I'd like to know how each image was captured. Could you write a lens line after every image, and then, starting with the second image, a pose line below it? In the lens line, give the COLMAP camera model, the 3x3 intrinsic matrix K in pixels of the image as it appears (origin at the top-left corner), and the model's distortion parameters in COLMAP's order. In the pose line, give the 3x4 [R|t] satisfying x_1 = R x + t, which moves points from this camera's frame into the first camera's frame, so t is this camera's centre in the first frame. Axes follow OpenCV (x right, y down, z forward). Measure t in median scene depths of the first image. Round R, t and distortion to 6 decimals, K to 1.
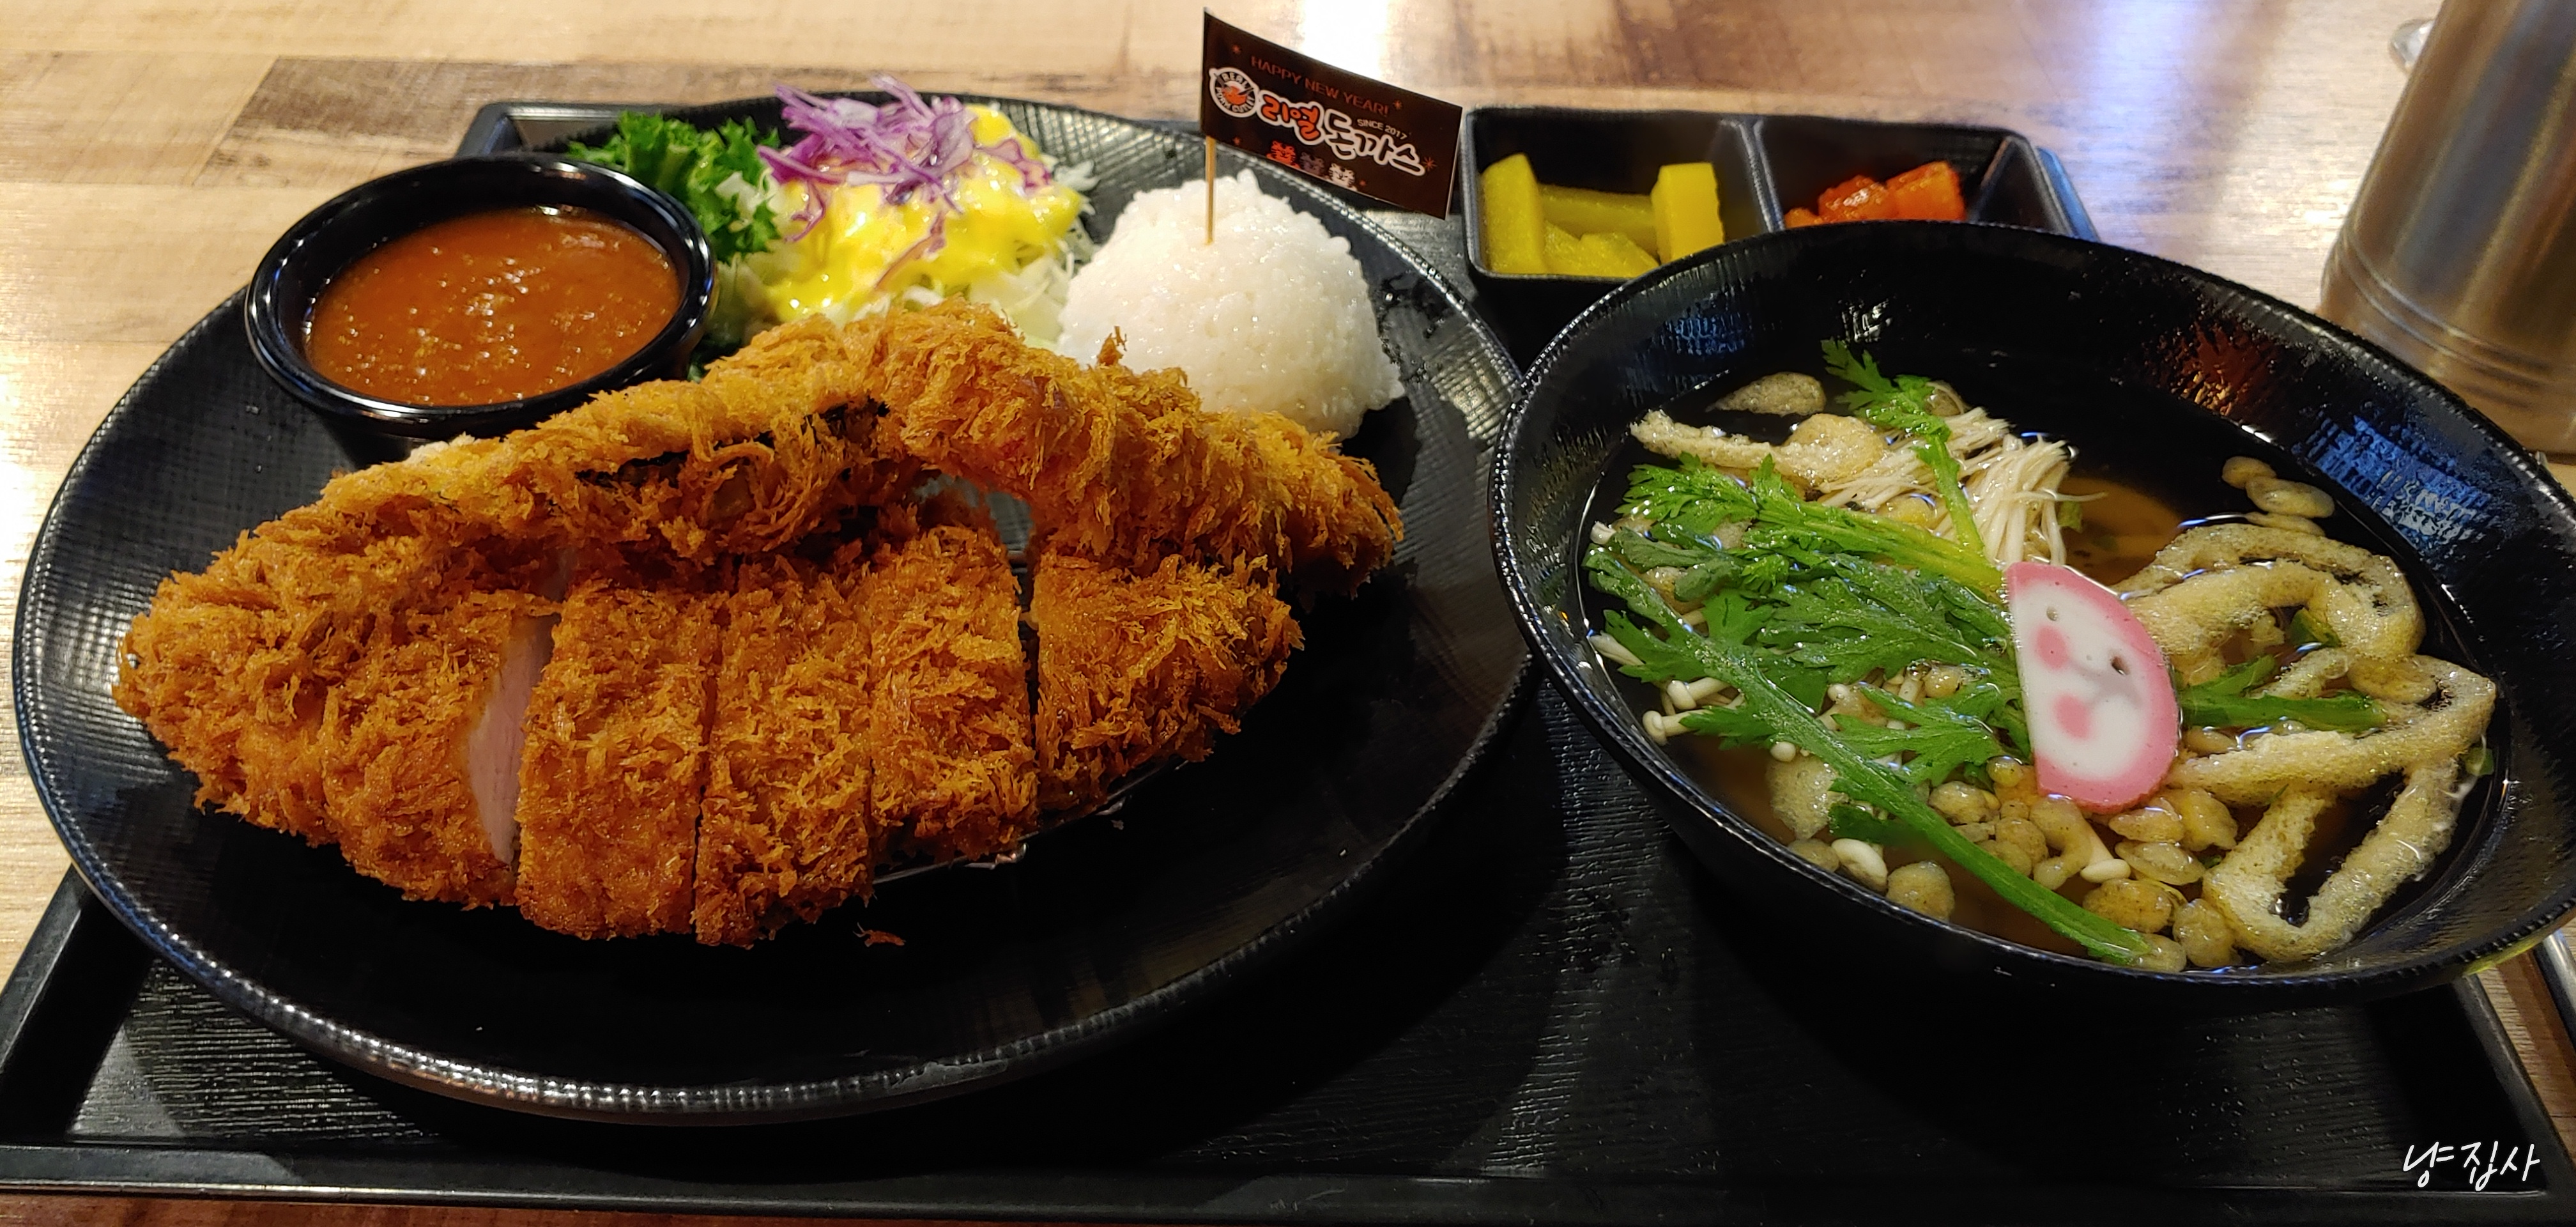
lens RADIAL K [[2110.3, 0, 1286.4], [0, 2110.3, 650.9], [0, 0, 1]] dist [0.048475, -0.191400]
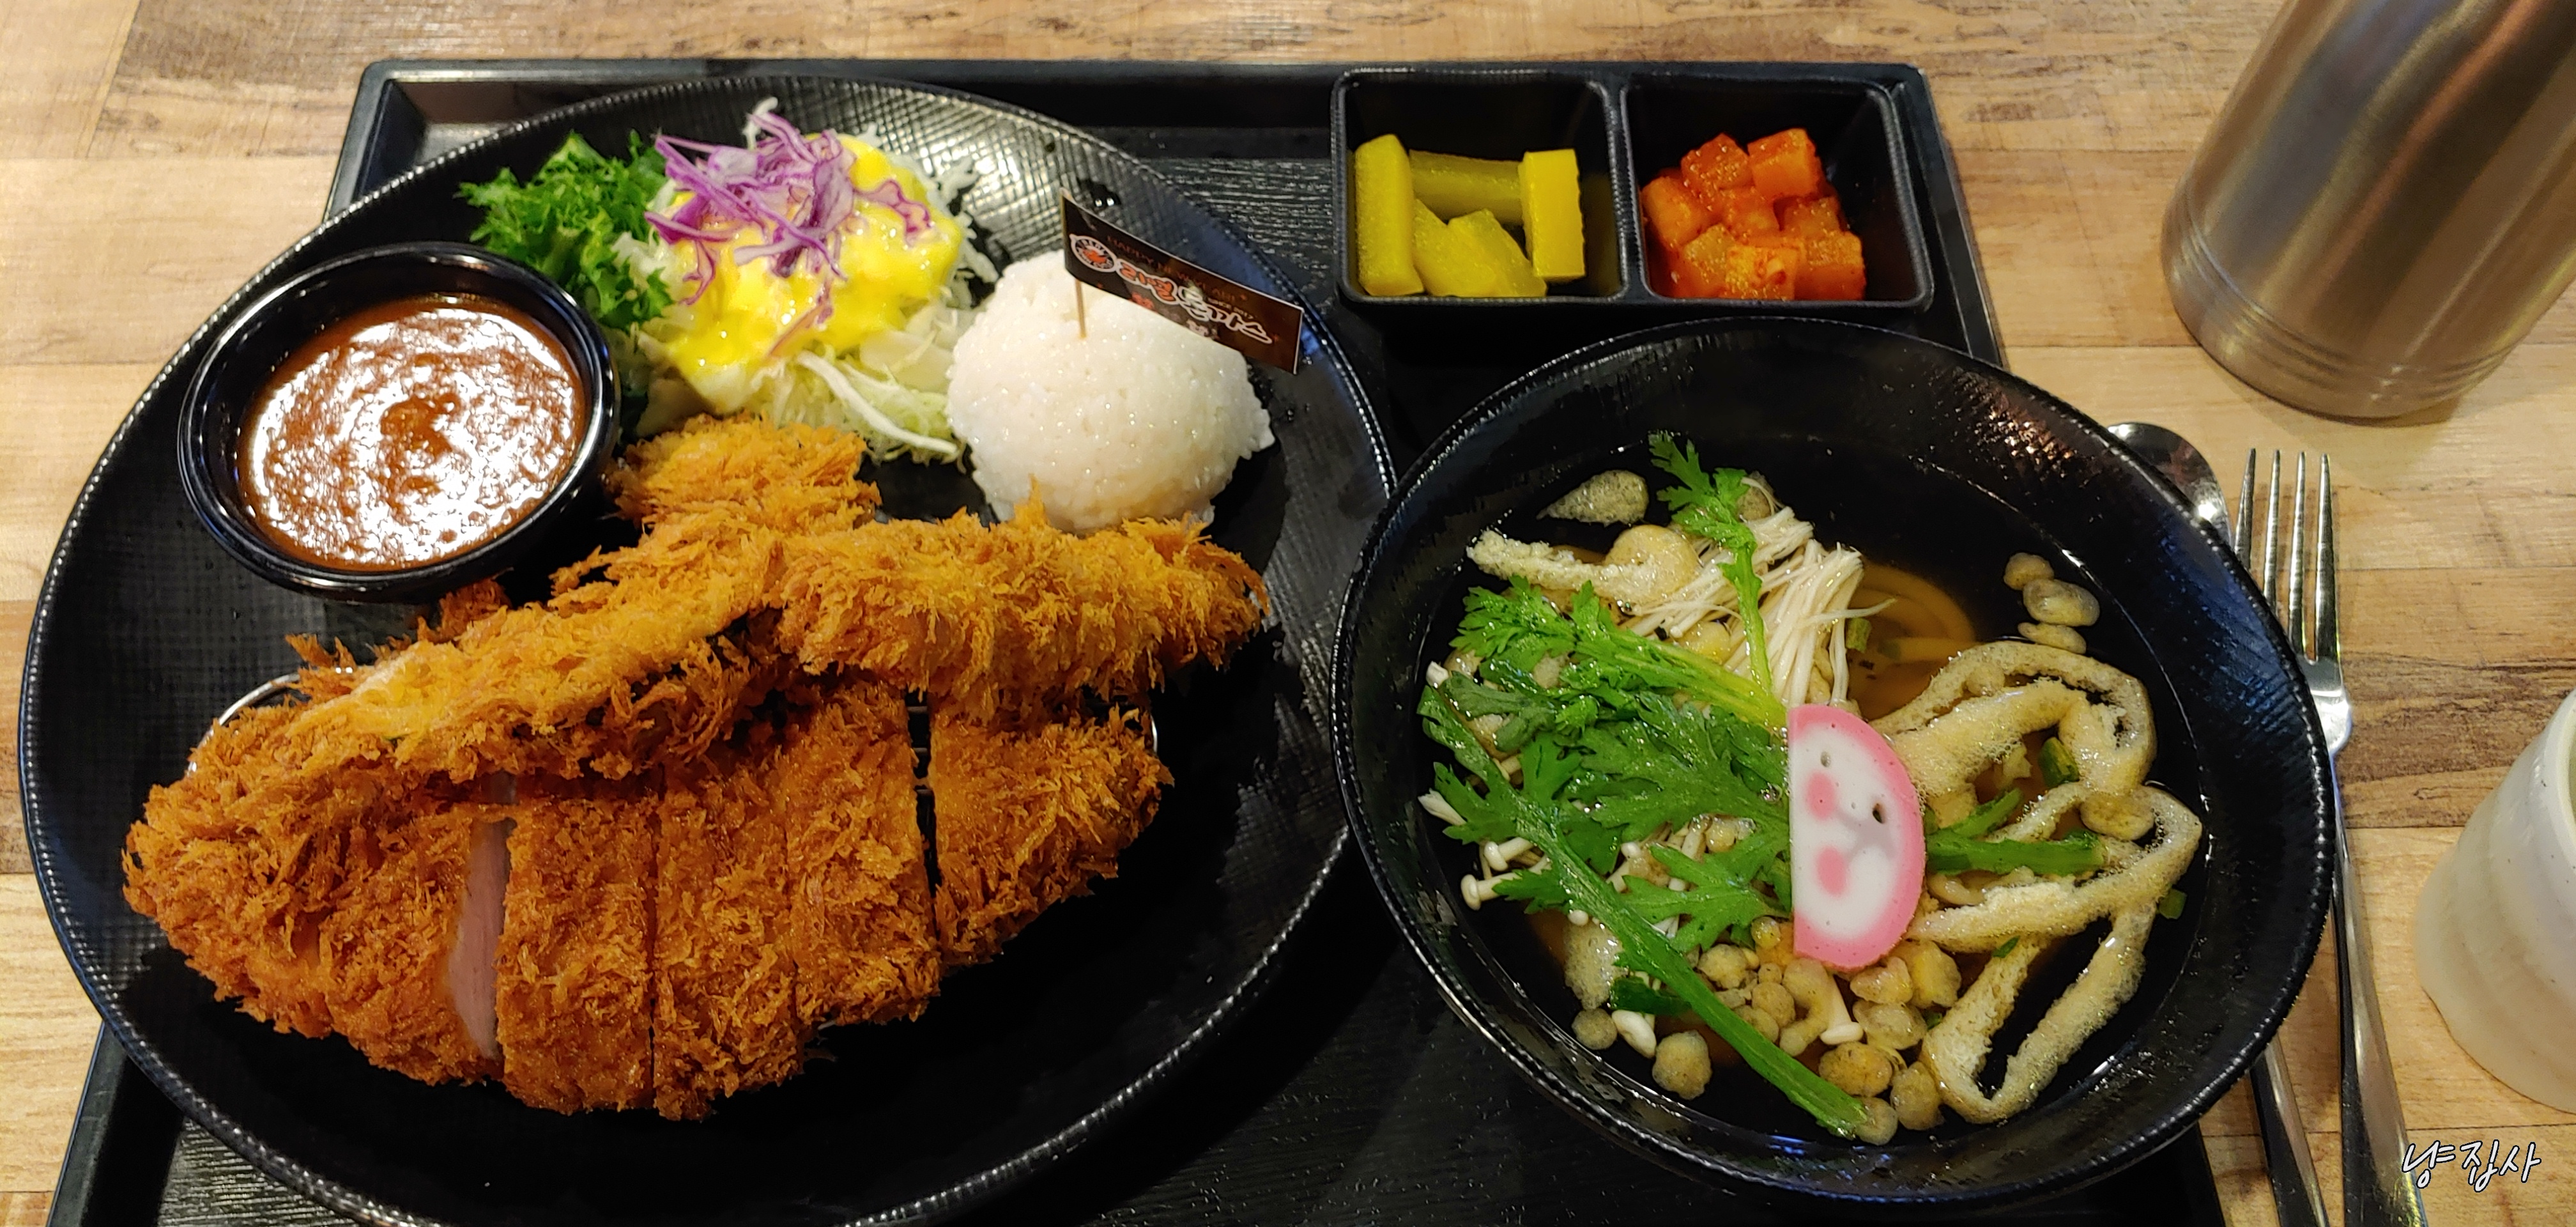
lens RADIAL K [[2149.7, 0, 1290.8], [0, 2149.7, 554.2], [0, 0, 1]] dist [0.075230, -0.206759]
pose [[0.999647, -0.024636, 0.009948, 0.064998], [0.021153, 0.964550, 0.263052, -0.435072], [-0.016076, -0.262749, 0.964730, -0.088388]]
